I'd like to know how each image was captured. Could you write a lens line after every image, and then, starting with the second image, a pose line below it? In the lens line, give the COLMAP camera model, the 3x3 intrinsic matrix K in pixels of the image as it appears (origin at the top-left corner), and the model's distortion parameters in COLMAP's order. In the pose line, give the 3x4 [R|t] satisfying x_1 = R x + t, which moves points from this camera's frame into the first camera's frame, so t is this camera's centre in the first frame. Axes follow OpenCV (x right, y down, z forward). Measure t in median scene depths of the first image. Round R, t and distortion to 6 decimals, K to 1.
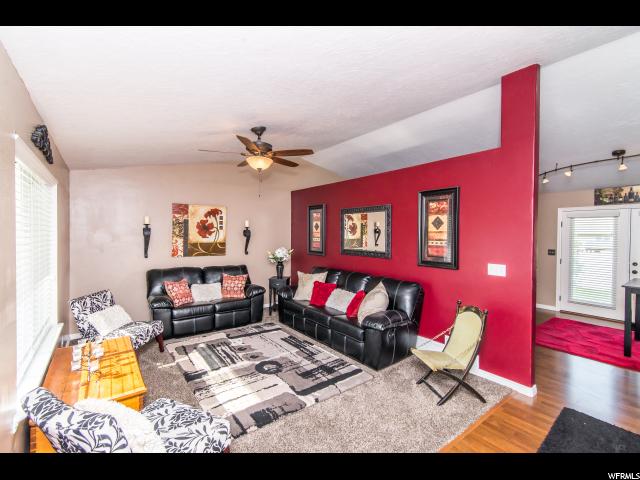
lens RADIAL K [[289.4, 0, 320.0], [0, 289.4, 240.0], [0, 0, 1]] dist [0.017133, 0.000056]
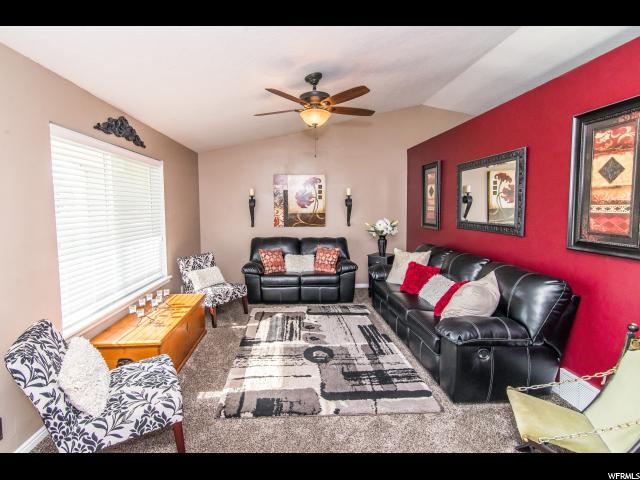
lens RADIAL K [[304.9, 0, 319.2], [0, 304.9, 229.6], [0, 0, 1]] dist [0.014632, -0.000435]
pose [[0.812185, 0.025073, -0.582860, 0.298655], [0.003743, 0.998832, 0.048182, 0.018866], [0.583387, -0.041314, 0.811143, 0.235715]]
